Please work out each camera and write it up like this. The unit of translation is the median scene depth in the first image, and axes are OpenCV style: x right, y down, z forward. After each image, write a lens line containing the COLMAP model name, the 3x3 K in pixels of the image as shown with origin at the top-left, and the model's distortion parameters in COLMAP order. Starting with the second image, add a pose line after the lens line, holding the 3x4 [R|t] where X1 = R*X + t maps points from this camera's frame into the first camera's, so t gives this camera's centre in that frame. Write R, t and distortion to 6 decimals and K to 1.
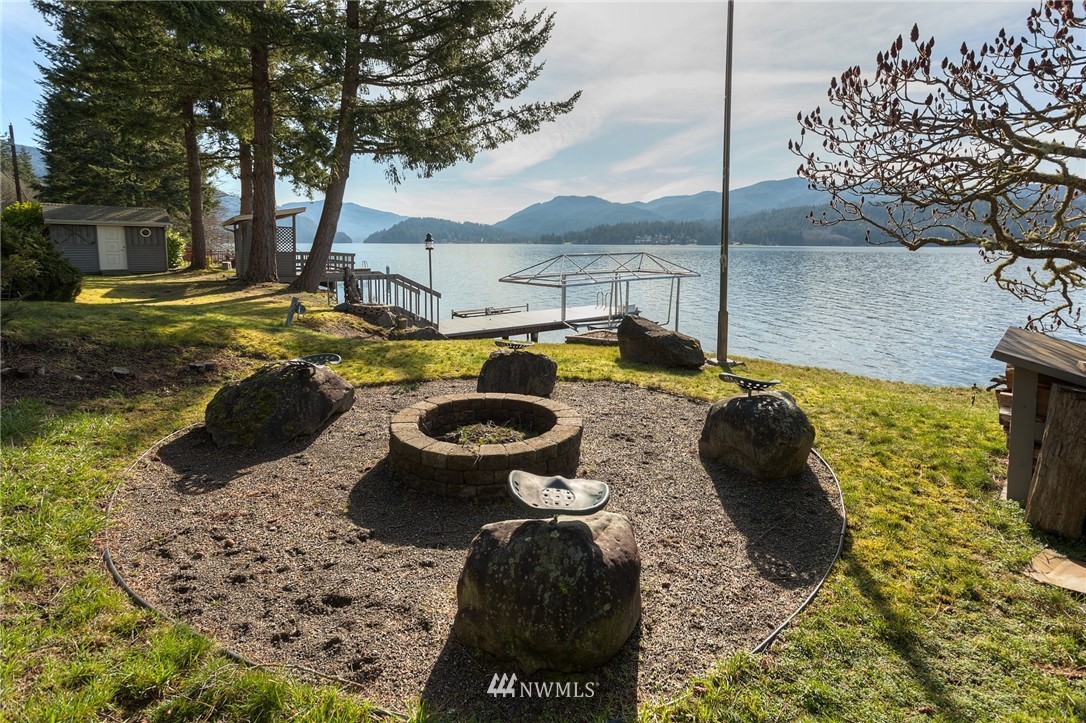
lens RADIAL K [[548.9, 0, 545.1], [0, 548.9, 314.3], [0, 0, 1]] dist [0.003702, -0.000191]
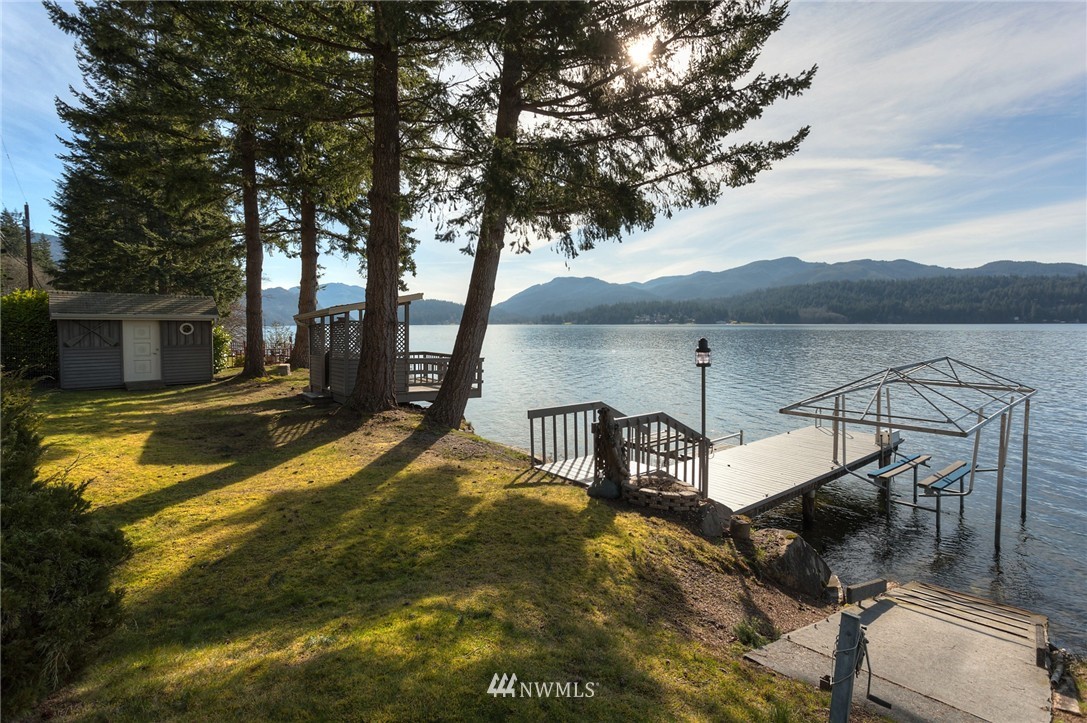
lens RADIAL K [[532.9, 0, 526.8], [0, 532.9, 355.1], [0, 0, 1]] dist [-0.003330, 0.000760]
pose [[0.999865, -0.007307, -0.014740, -0.148319], [0.006292, 0.997680, -0.067791, -0.035464], [0.015201, 0.067689, 0.997591, 0.170062]]
